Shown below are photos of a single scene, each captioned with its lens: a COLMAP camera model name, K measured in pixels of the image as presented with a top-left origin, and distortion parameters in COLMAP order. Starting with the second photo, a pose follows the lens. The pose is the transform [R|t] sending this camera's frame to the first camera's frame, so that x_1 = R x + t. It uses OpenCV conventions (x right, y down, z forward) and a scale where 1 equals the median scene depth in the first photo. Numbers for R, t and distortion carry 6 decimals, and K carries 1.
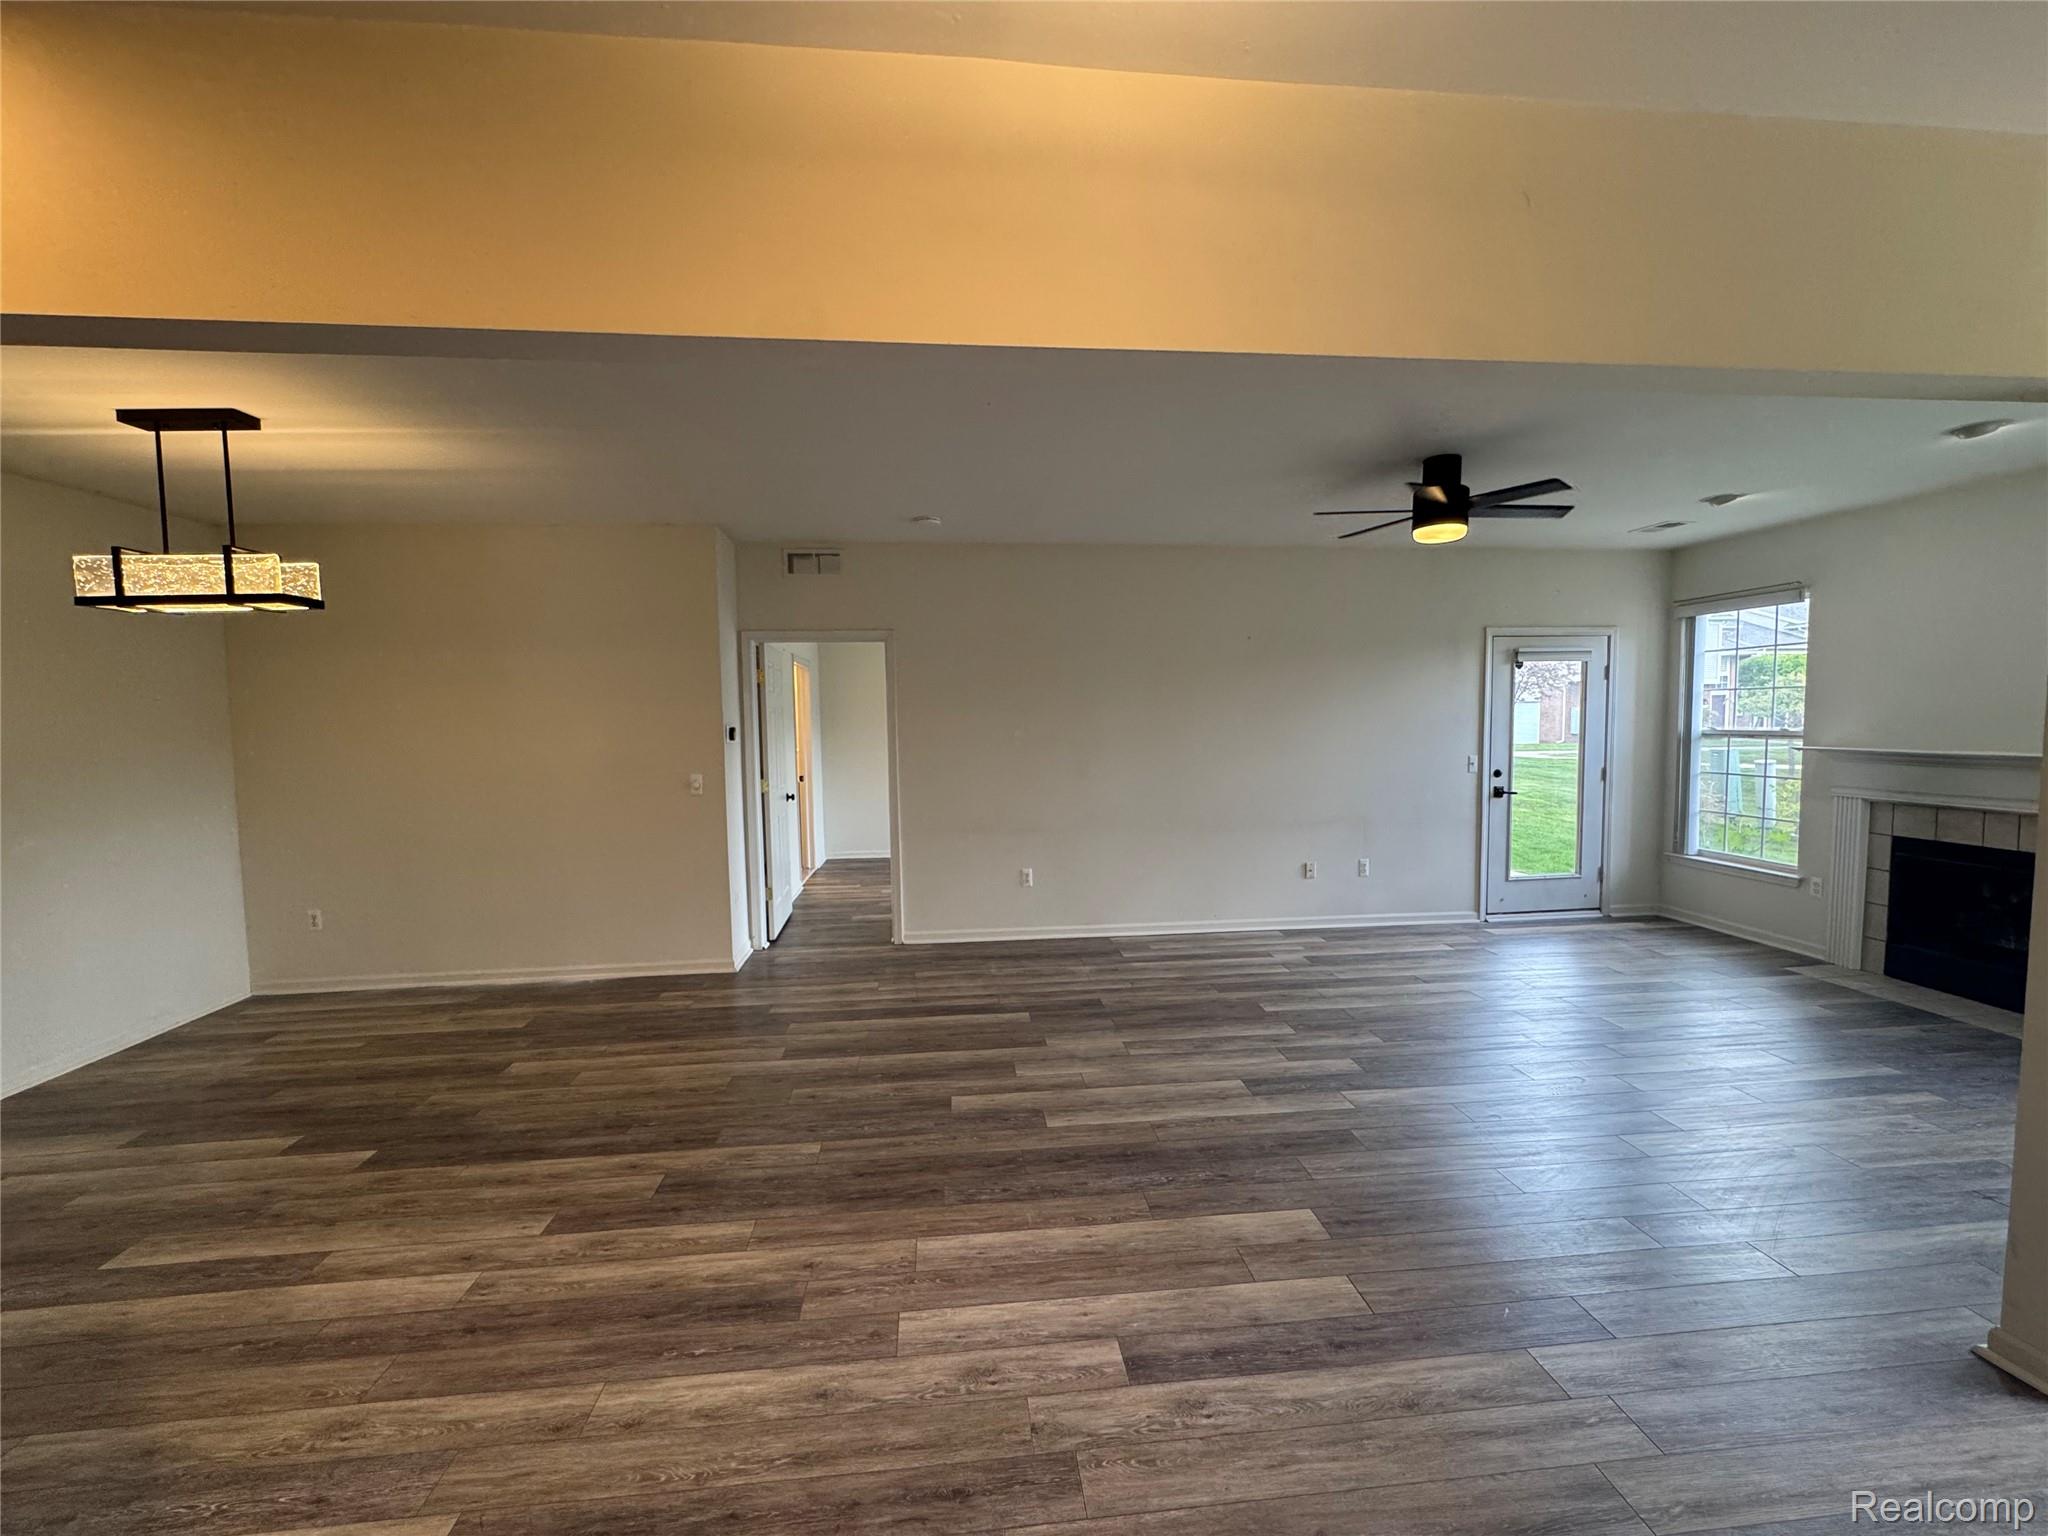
lens RADIAL K [[817.5, 0, 1019.7], [0, 817.5, 772.8], [0, 0, 1]] dist [-0.005361, 0.000752]
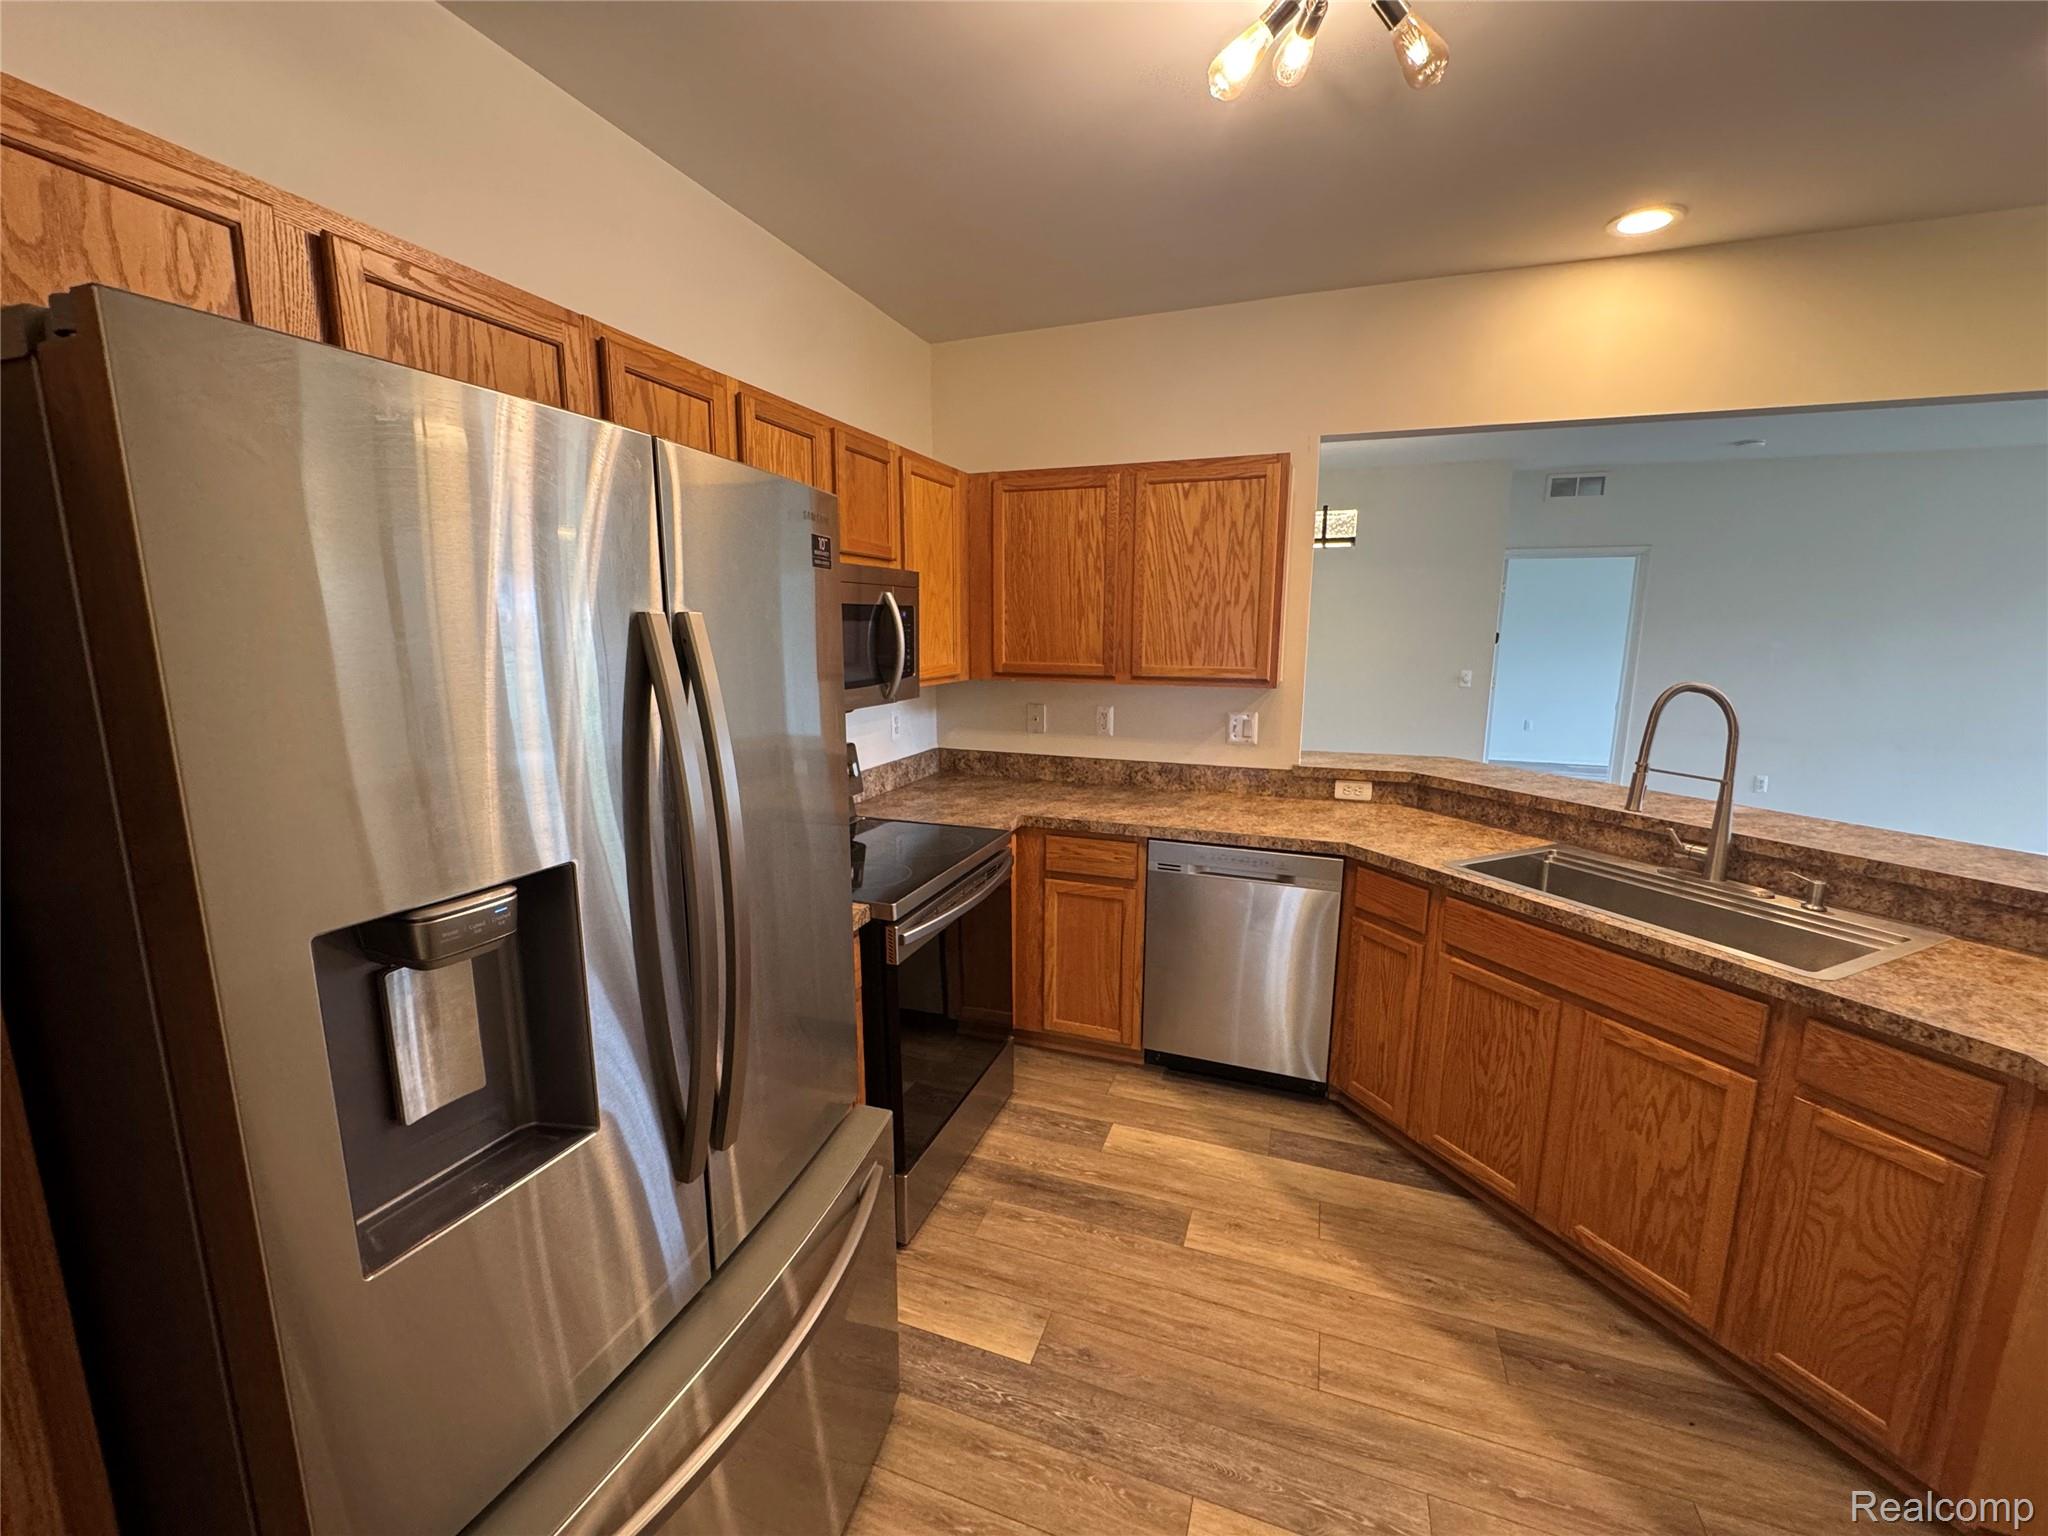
lens RADIAL K [[817.5, 0, 1022.0], [0, 817.5, 780.9], [0, 0, 1]] dist [-0.005361, 0.000752]
pose [[0.896361, 0.103104, -0.431168, -0.792146], [-0.048720, 0.989599, 0.135355, 0.058964], [0.440639, -0.100320, 0.892061, -0.704226]]
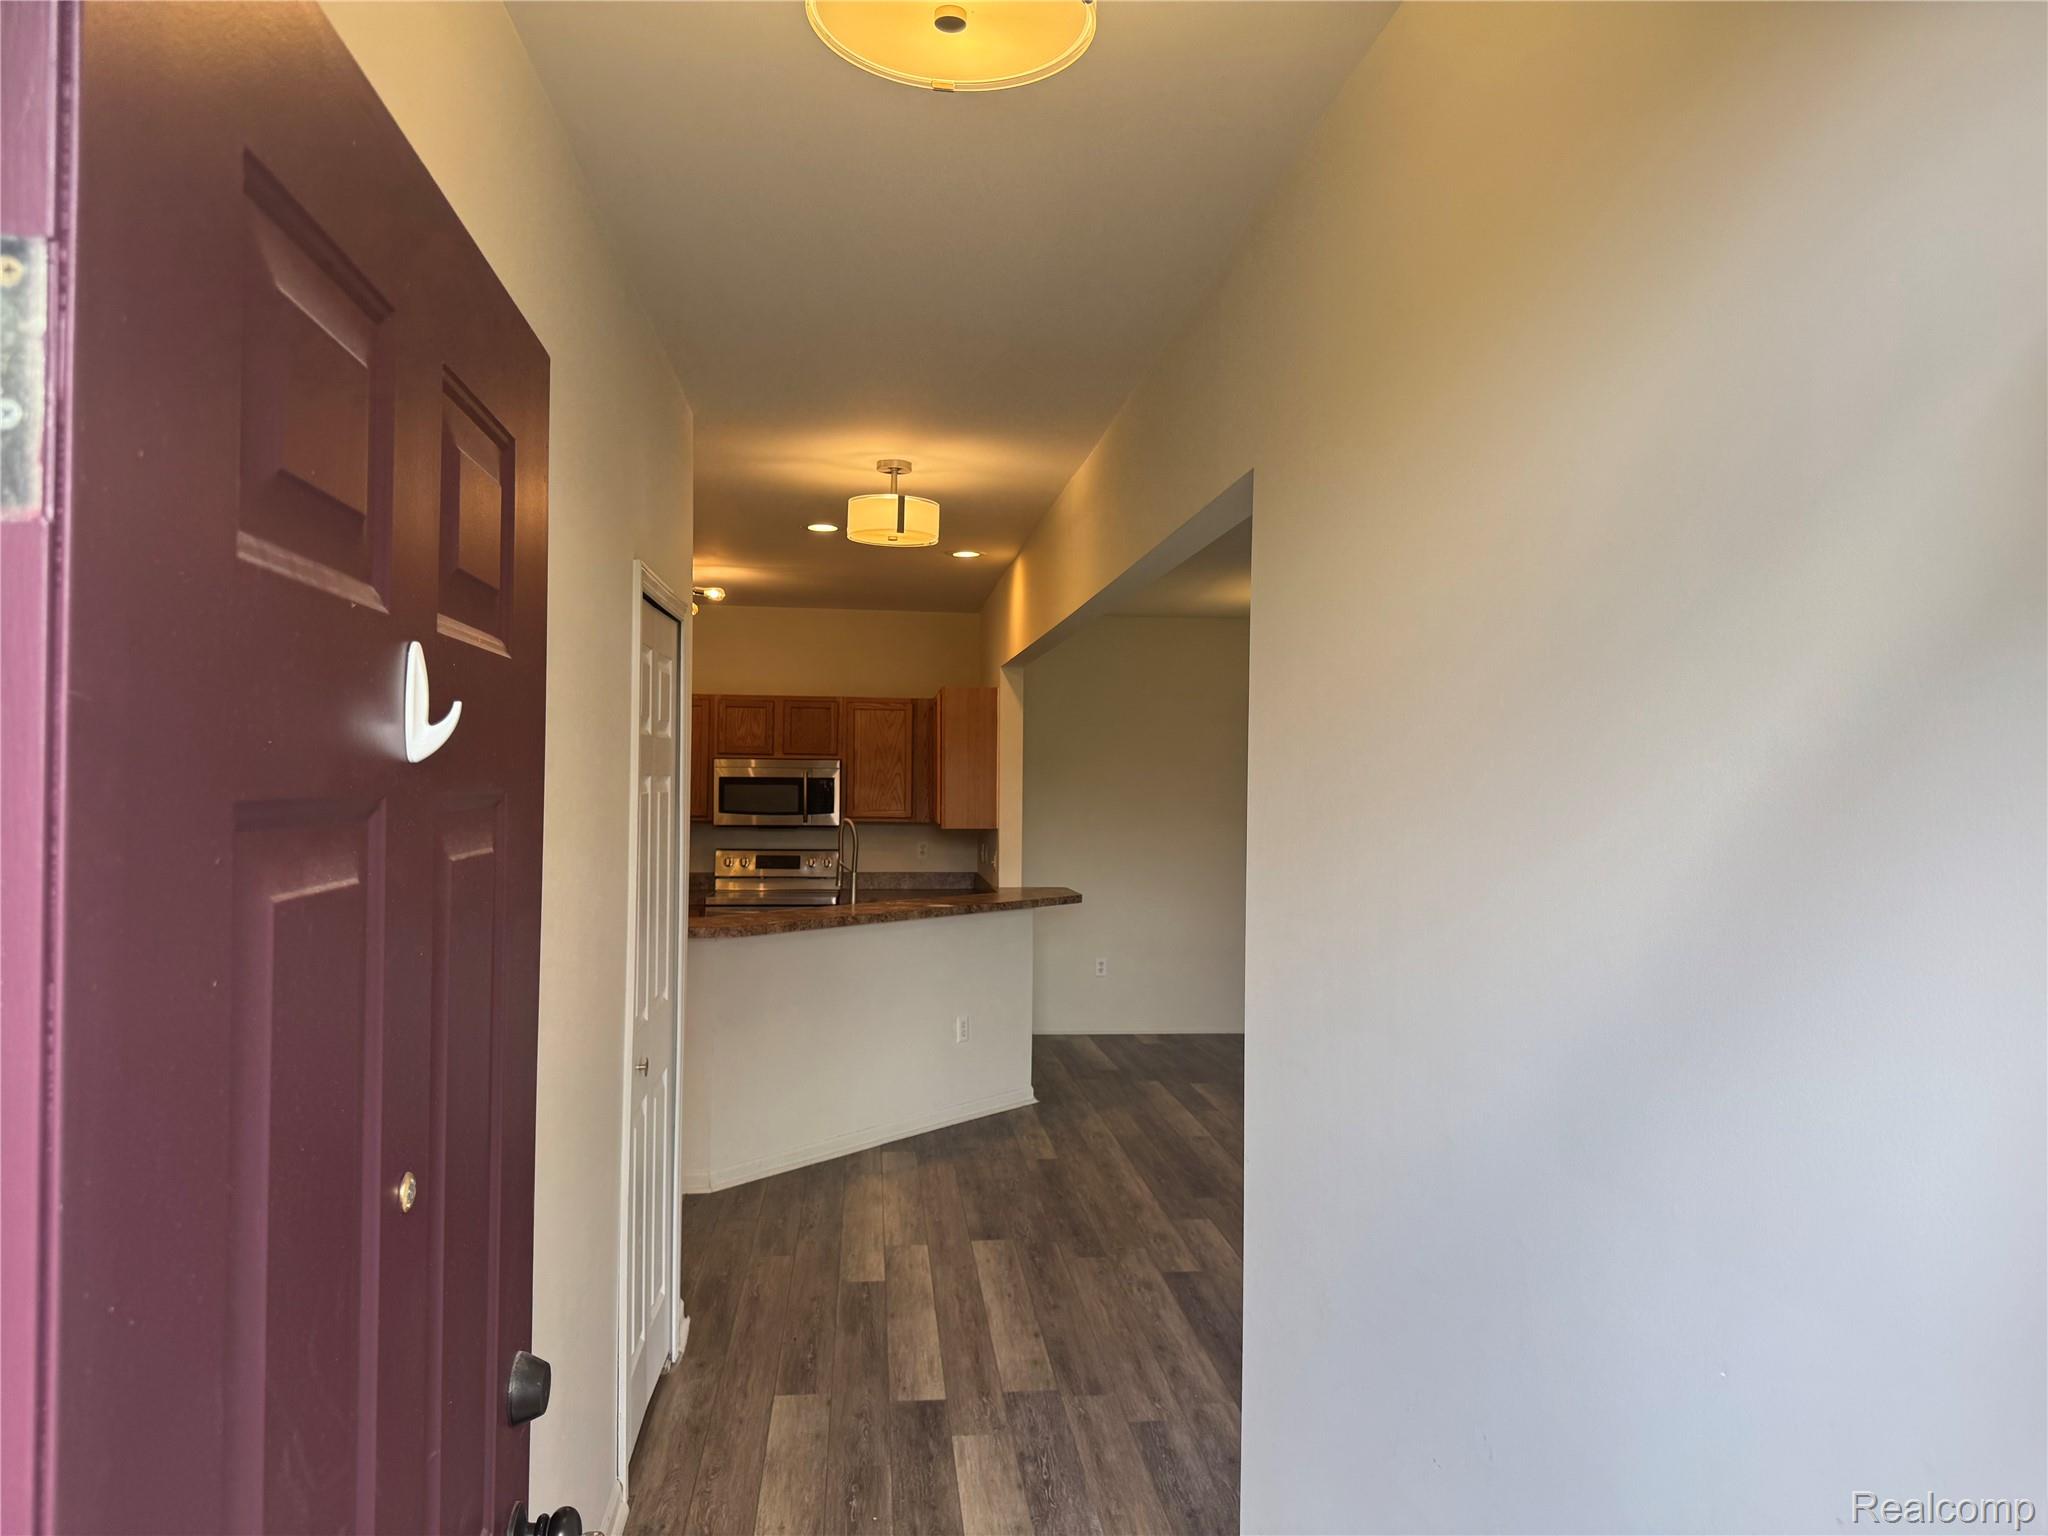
lens RADIAL K [[1425.6, 0, 1023.8], [0, 1425.6, 782.1], [0, 0, 1]] dist [0.058297, -0.070728]
pose [[0.008000, 0.018495, -0.999797, 1.749074], [-0.082841, 0.996404, 0.017769, -0.082979], [0.996531, 0.082682, 0.009504, 0.445372]]
